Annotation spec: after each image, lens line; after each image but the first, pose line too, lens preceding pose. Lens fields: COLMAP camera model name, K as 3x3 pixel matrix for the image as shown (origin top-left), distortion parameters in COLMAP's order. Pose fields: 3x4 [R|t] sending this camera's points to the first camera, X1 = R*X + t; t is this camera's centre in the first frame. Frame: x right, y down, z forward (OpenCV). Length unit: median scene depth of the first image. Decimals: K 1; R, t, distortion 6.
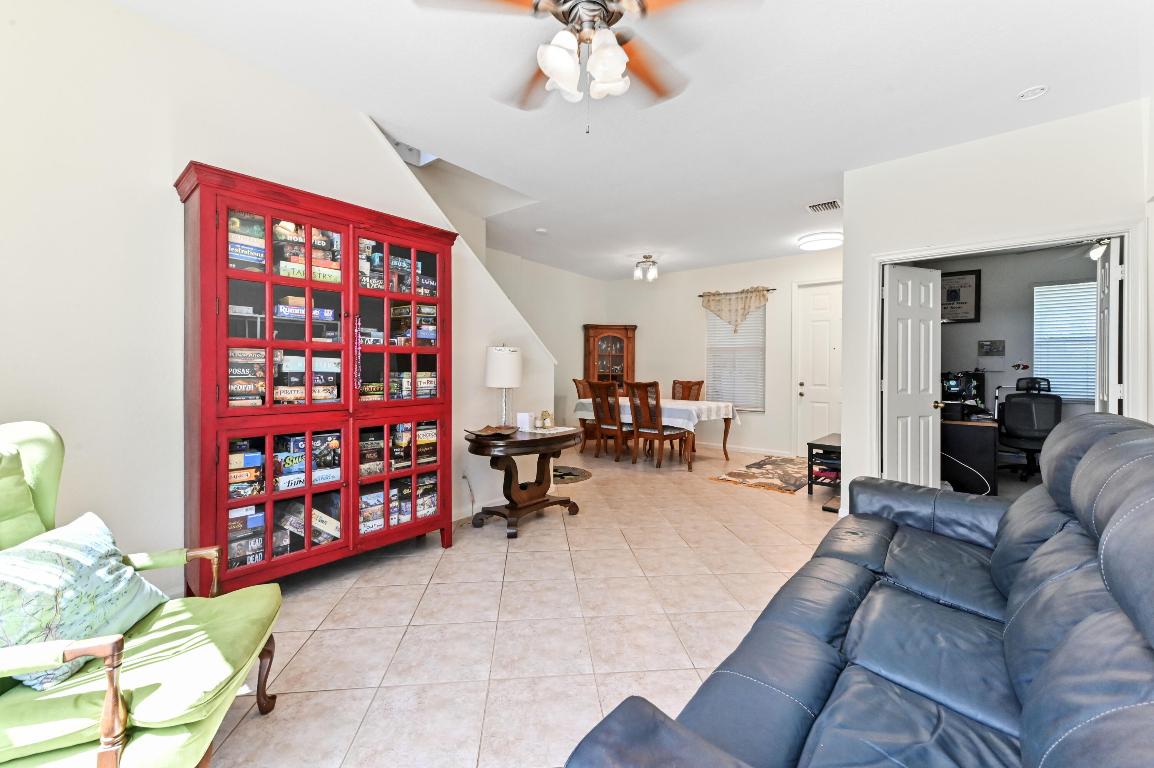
lens RADIAL K [[465.3, 0, 587.0], [0, 465.3, 371.4], [0, 0, 1]] dist [0.062959, 0.000037]
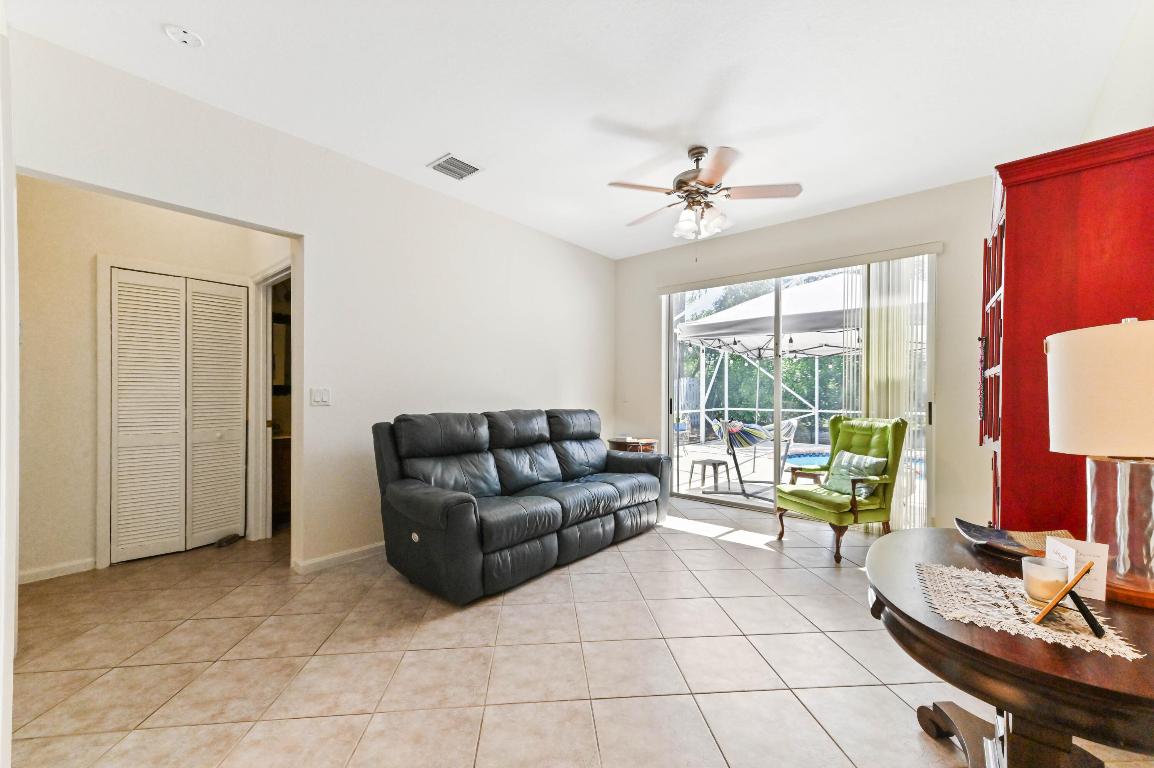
lens RADIAL K [[453.0, 0, 576.2], [0, 453.0, 390.7], [0, 0, 1]] dist [0.017501, -0.000009]
pose [[-0.999290, -0.013929, 0.035020, 0.099282], [-0.013811, 0.999898, 0.003597, -0.002200], [-0.035067, 0.003111, -0.999380, 0.693507]]
